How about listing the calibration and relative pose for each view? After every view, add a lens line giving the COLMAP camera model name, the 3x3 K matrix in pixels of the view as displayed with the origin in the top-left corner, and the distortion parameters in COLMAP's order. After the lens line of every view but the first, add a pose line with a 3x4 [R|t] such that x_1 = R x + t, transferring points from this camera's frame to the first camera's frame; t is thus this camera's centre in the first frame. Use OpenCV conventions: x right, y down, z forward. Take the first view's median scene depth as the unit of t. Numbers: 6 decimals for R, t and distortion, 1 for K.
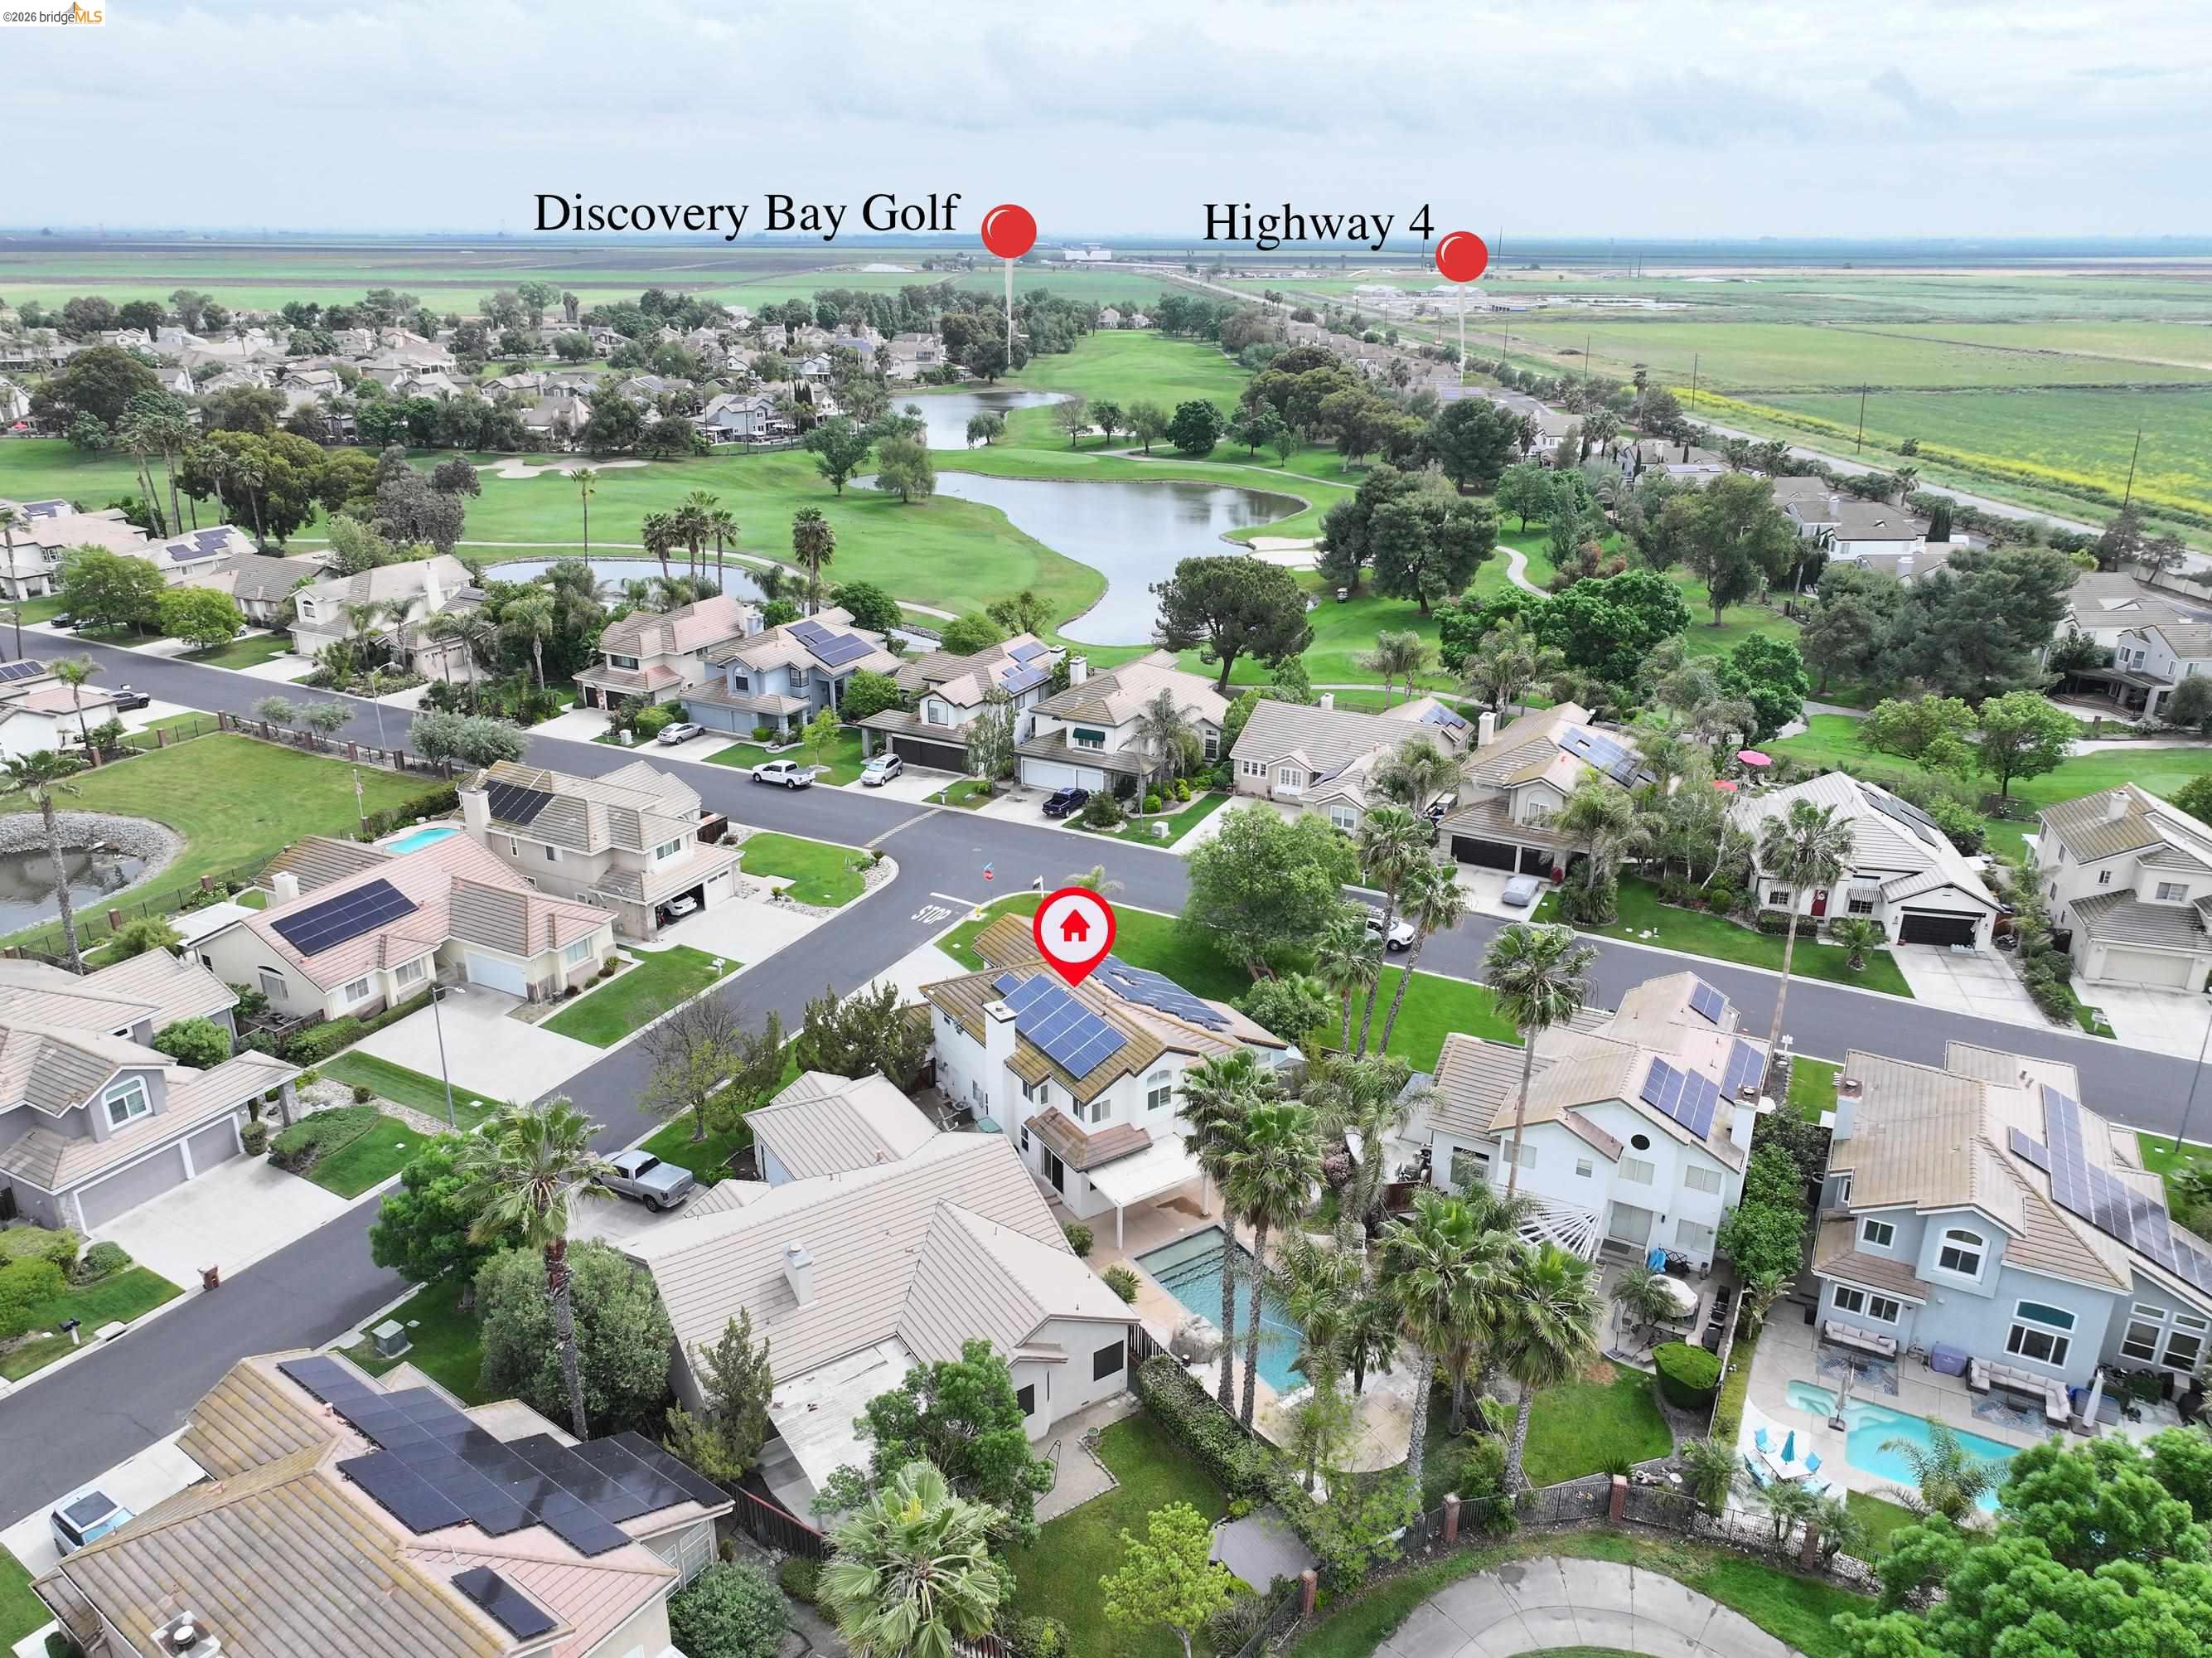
lens RADIAL K [[1582.1, 0, 1114.2], [0, 1582.1, 818.5], [0, 0, 1]] dist [-0.006948, 0.025028]
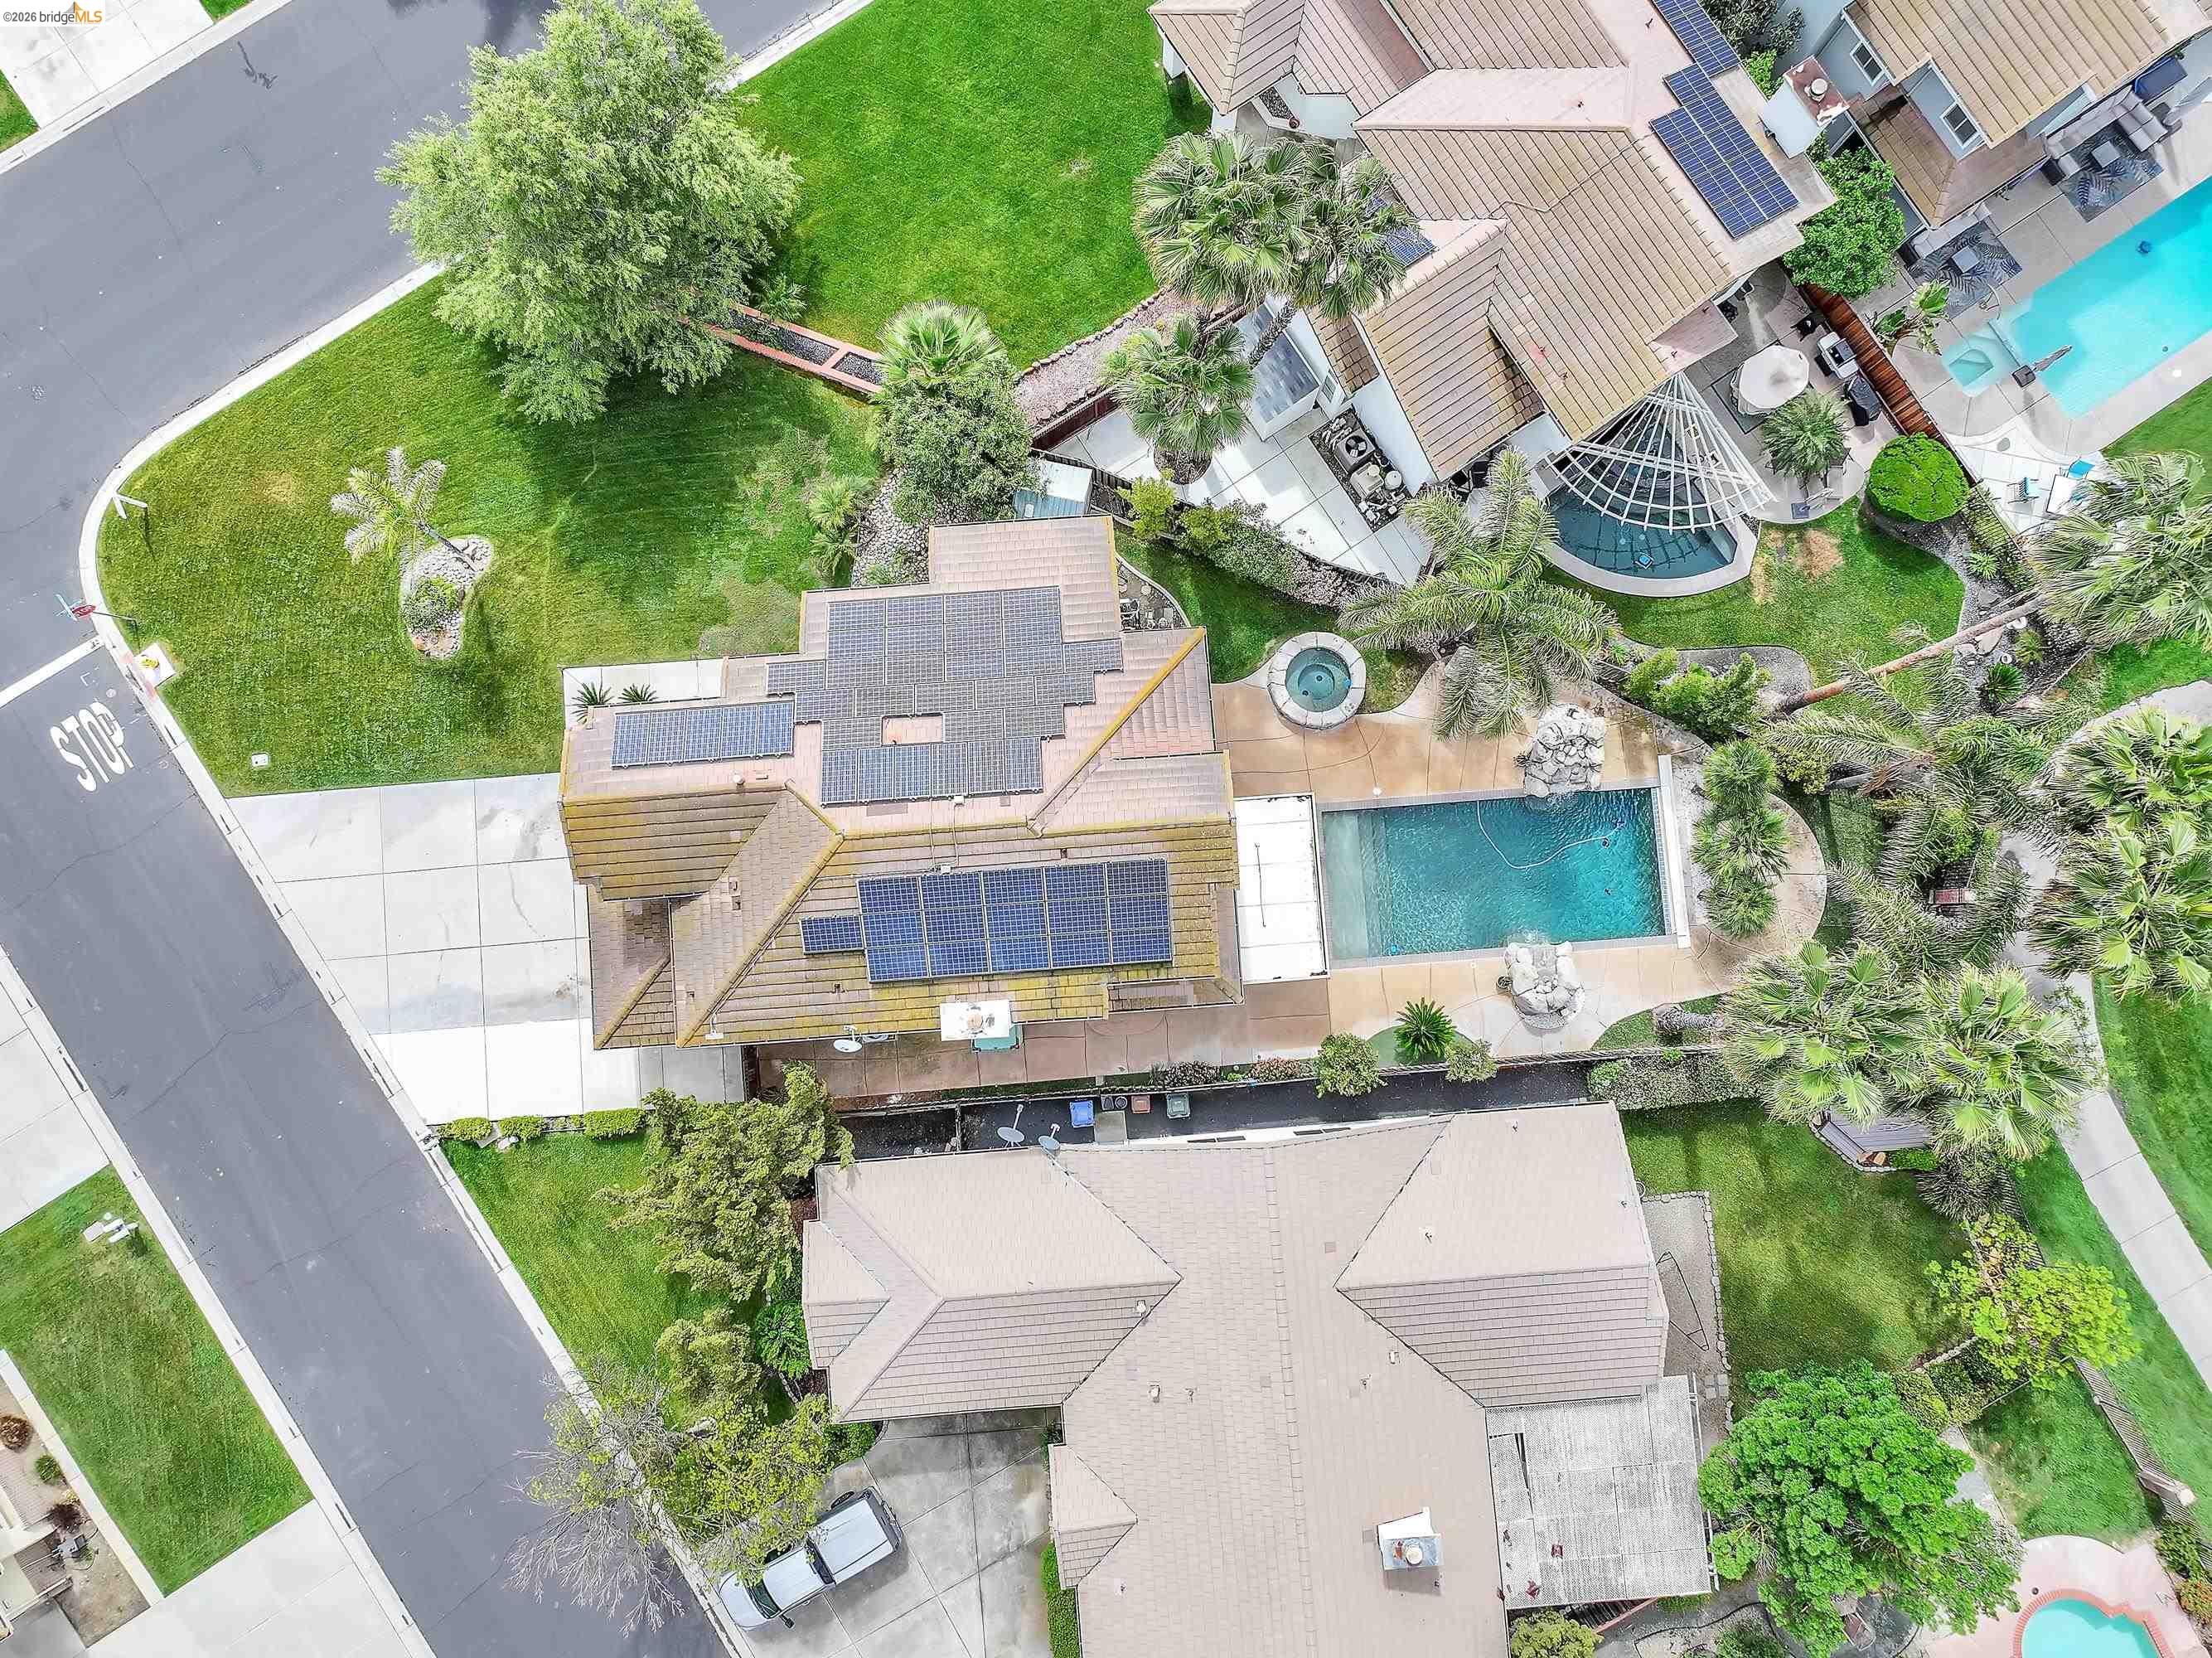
lens RADIAL K [[1582.1, 0, 1114.2], [0, 1582.1, 818.5], [0, 0, 1]] dist [-0.006948, 0.025028]
pose [[0.483335, -0.873275, 0.061462, -0.017124], [0.317189, 0.240128, 0.917458, -0.276227], [-0.815952, -0.423945, 0.393055, 0.571039]]
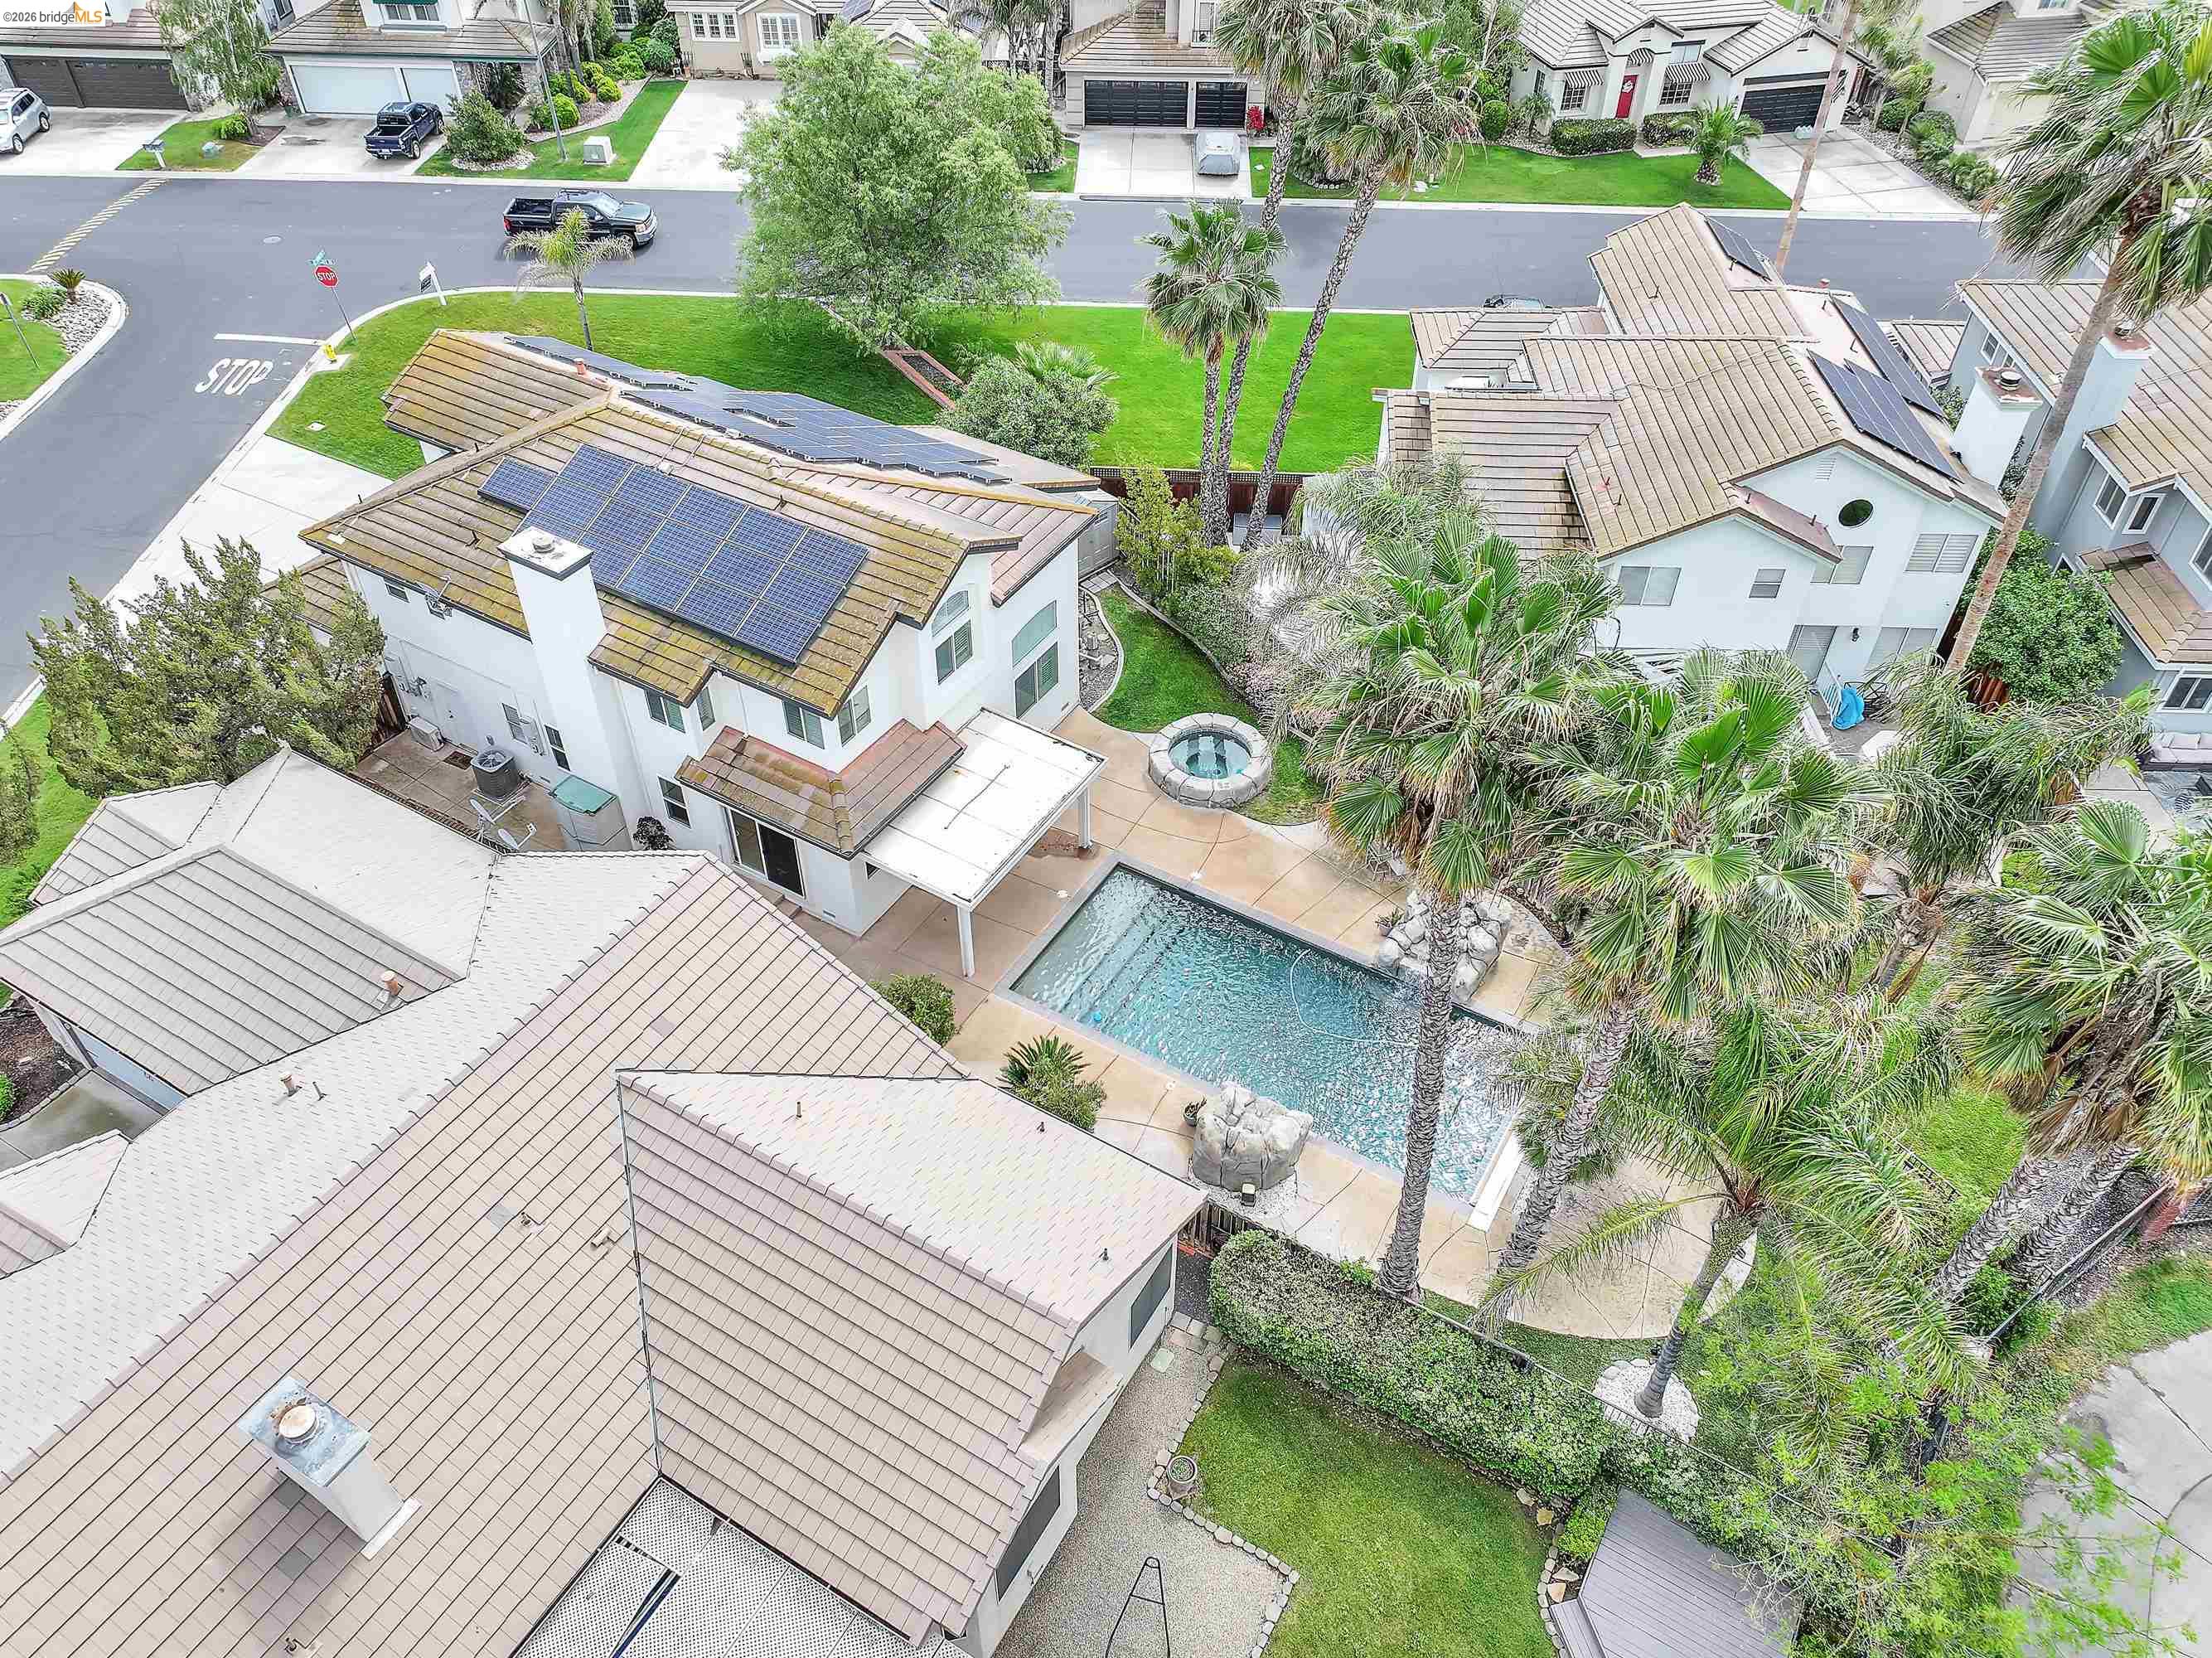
lens RADIAL K [[1582.1, 0, 1114.2], [0, 1582.1, 818.5], [0, 0, 1]] dist [-0.006948, 0.025028]
pose [[0.898730, -0.293897, 0.325435, -0.069970], [0.151530, 0.904585, 0.398452, 0.029549], [-0.411488, -0.308787, 0.857513, 0.405958]]
